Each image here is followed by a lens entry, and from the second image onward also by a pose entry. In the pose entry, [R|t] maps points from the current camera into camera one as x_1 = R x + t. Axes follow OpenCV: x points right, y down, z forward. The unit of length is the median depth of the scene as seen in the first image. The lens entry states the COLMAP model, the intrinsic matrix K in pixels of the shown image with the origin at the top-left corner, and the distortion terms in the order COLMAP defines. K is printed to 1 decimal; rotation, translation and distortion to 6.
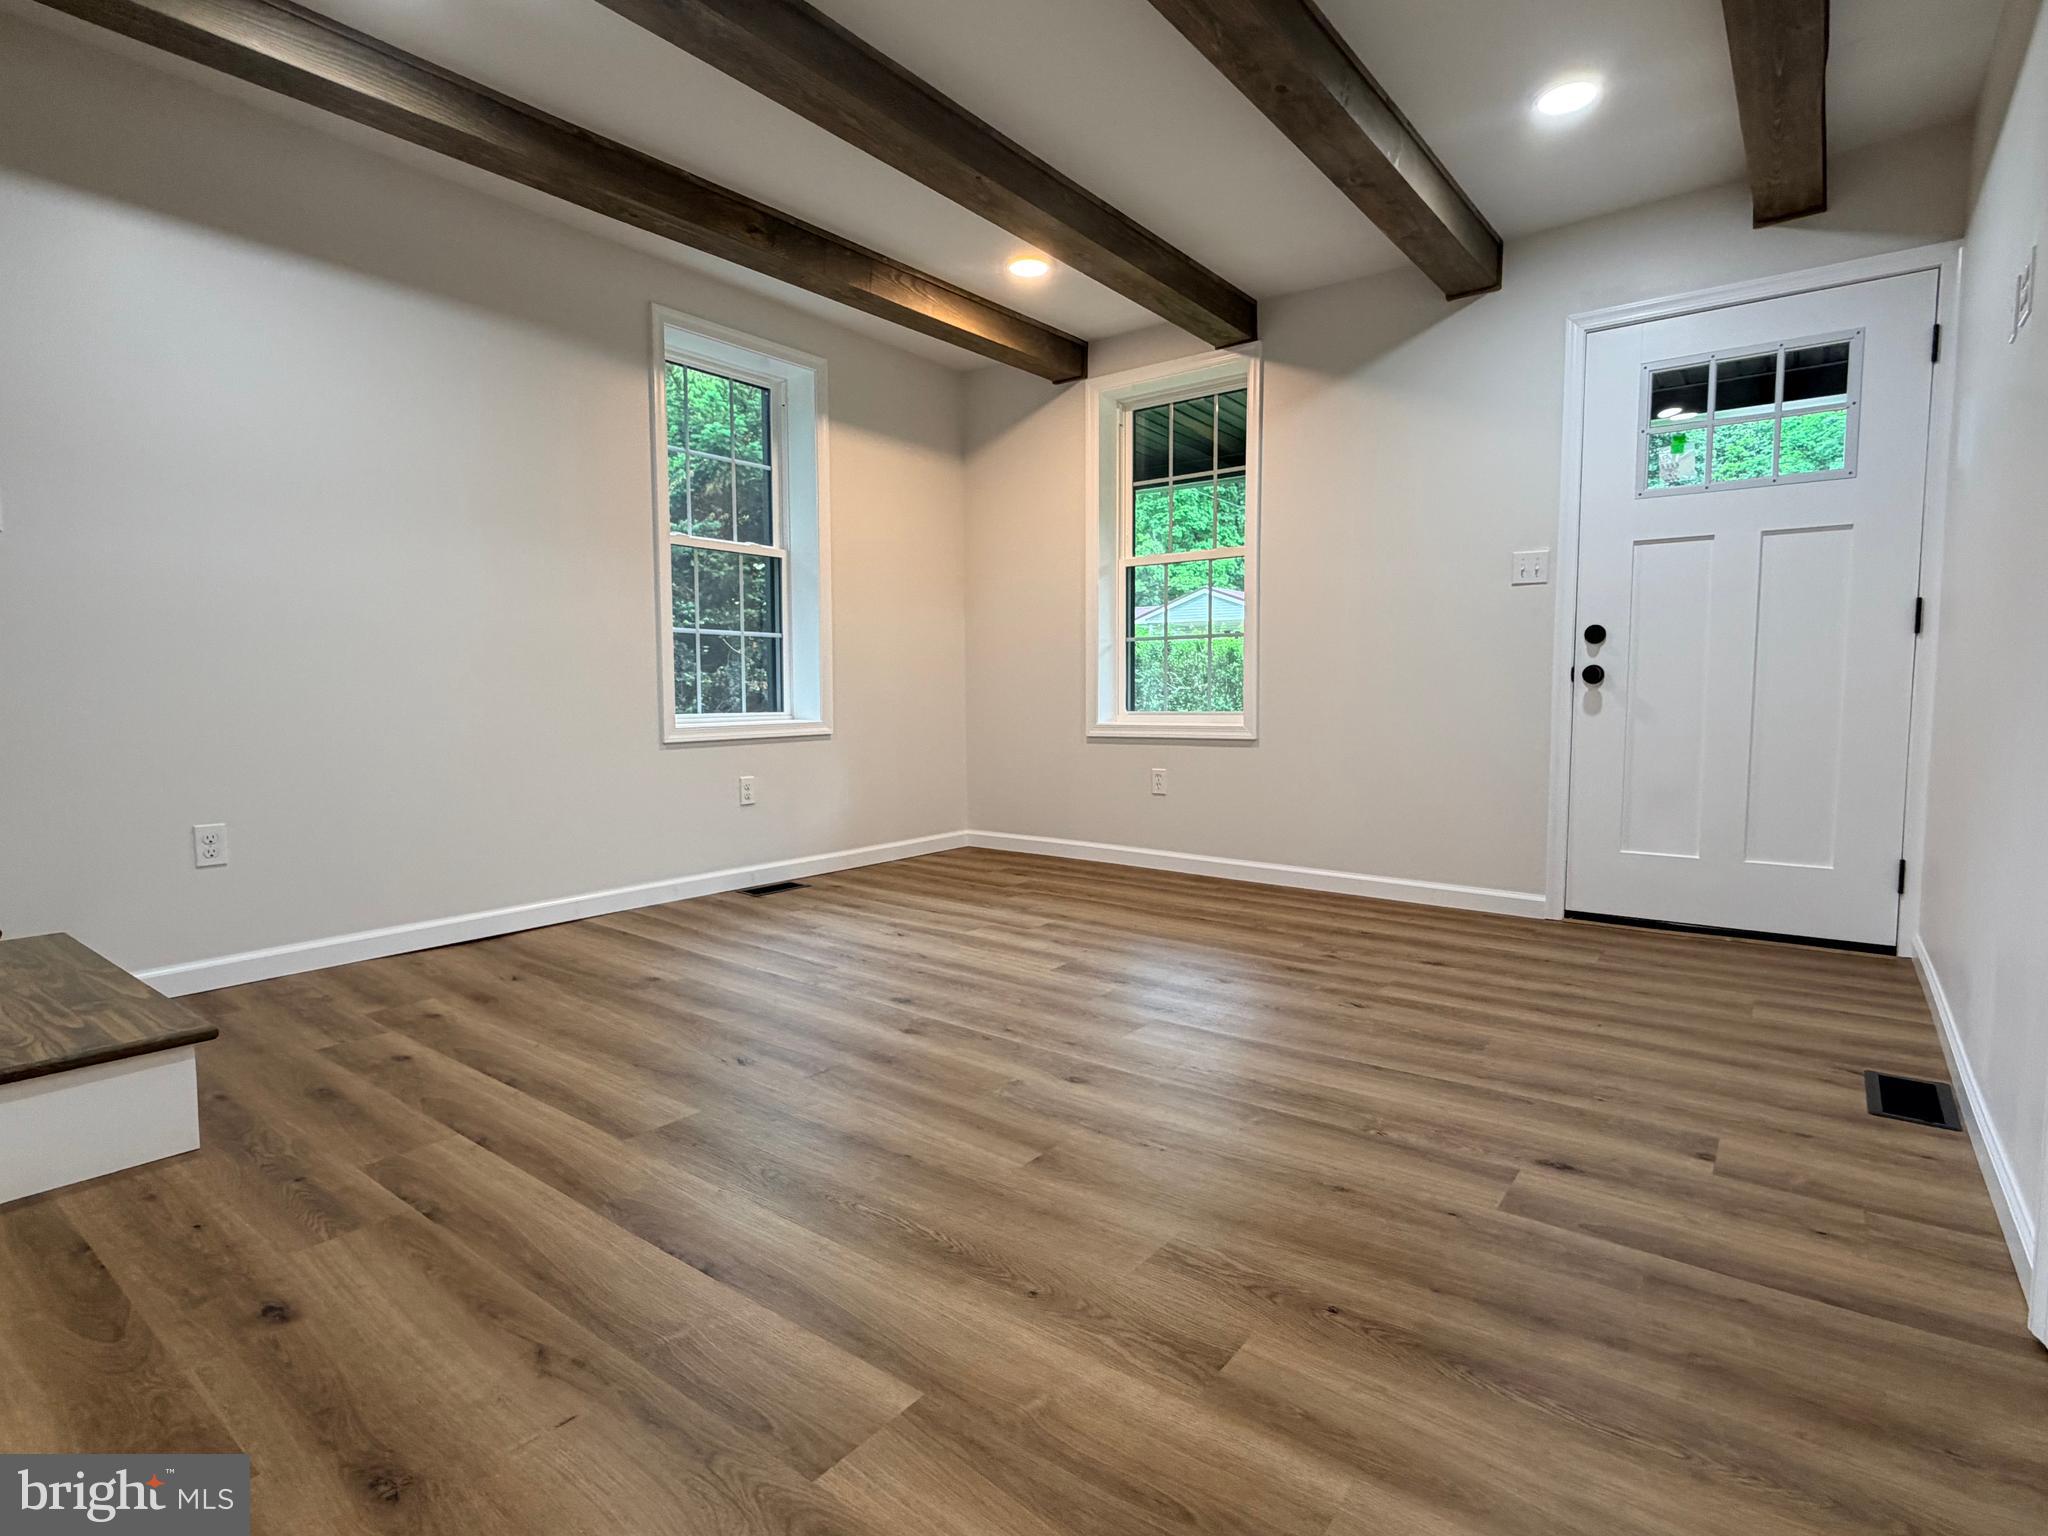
lens RADIAL K [[1036.6, 0, 1024.0], [0, 1036.6, 768.0], [0, 0, 1]] dist [0.000154, 0.000433]
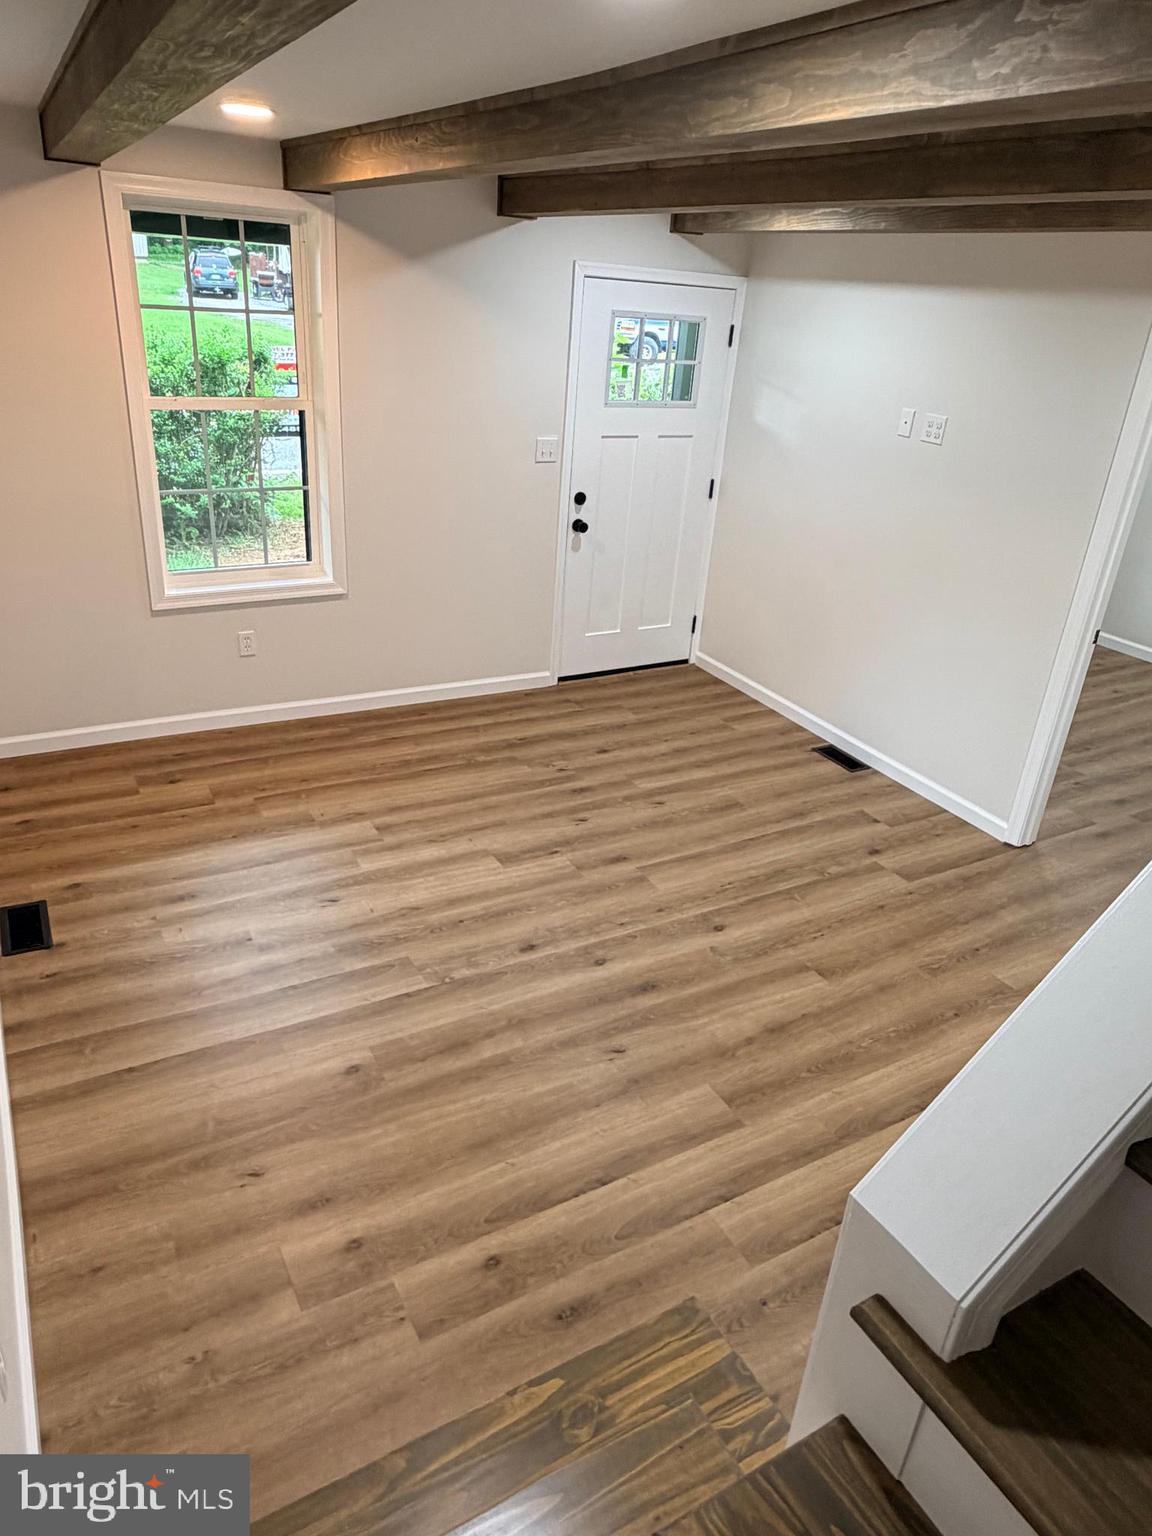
lens RADIAL K [[984.6, 0, 576.0], [0, 984.6, 768.0], [0, 0, 1]] dist [-0.008264, -0.000184]
pose [[0.381324, -0.375617, 0.844691, -1.112160], [-0.006212, 0.912670, 0.408650, -0.497693], [-0.924420, -0.161075, 0.345690, 0.641858]]
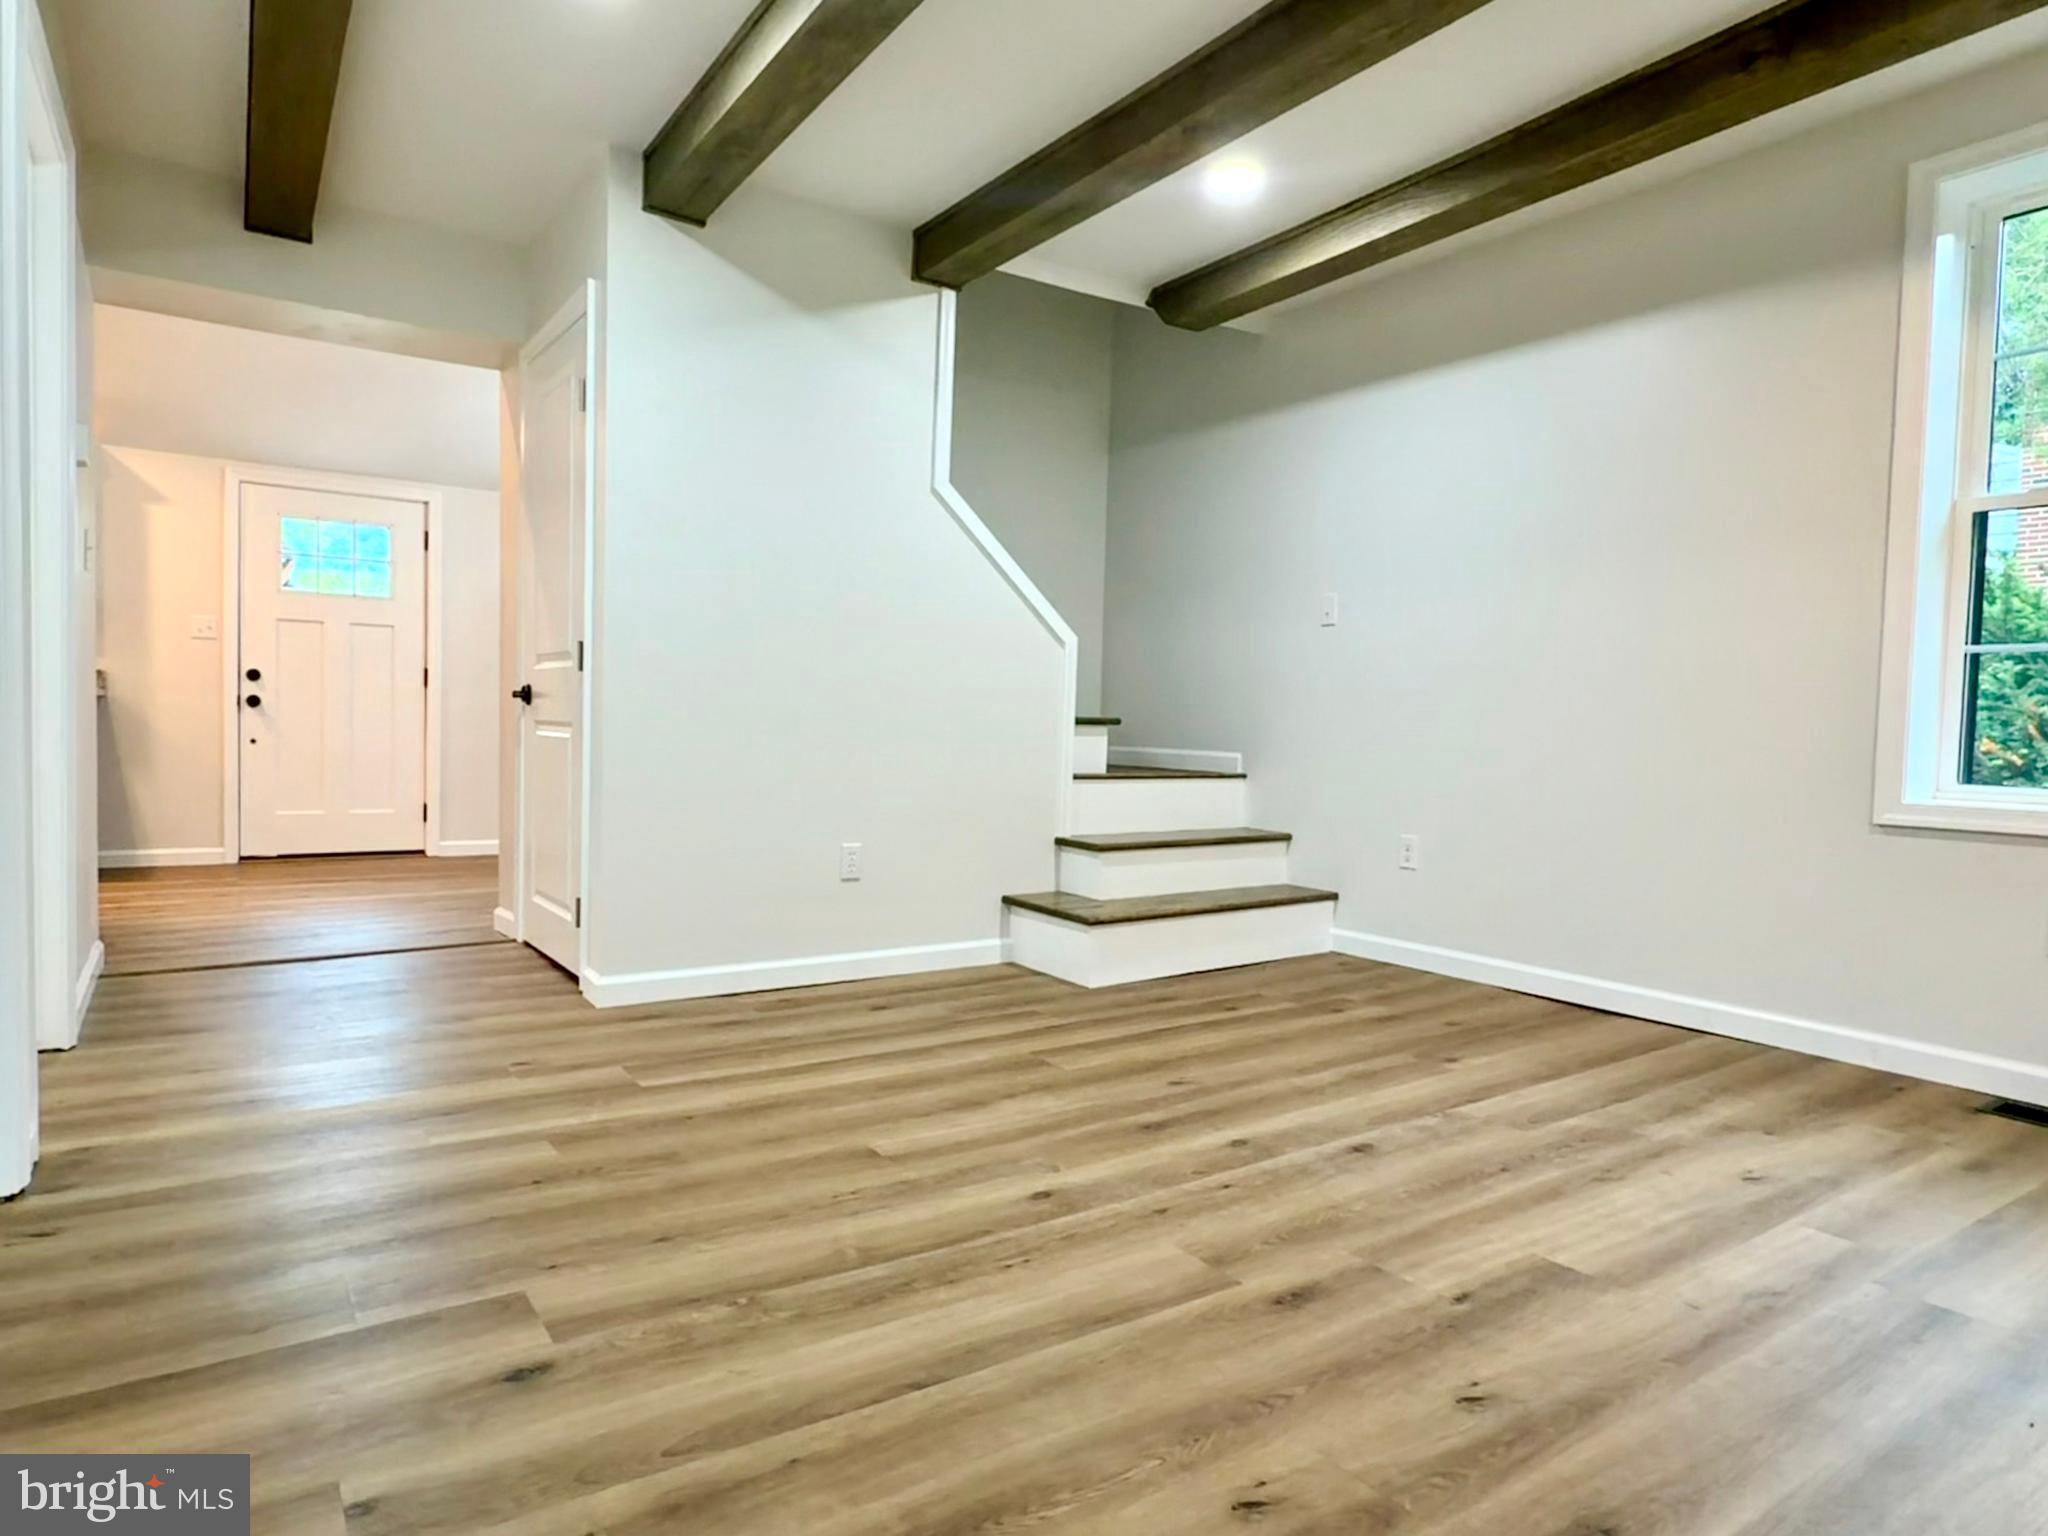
lens RADIAL K [[1203.4, 0, 1009.3], [0, 1203.4, 779.0], [0, 0, 1]] dist [-0.000119, 0.001174]
pose [[-0.321877, 0.040815, -0.945901, 0.858885], [-0.096419, 0.992463, 0.075634, -0.089801], [0.941859, 0.115547, -0.315516, 1.113956]]
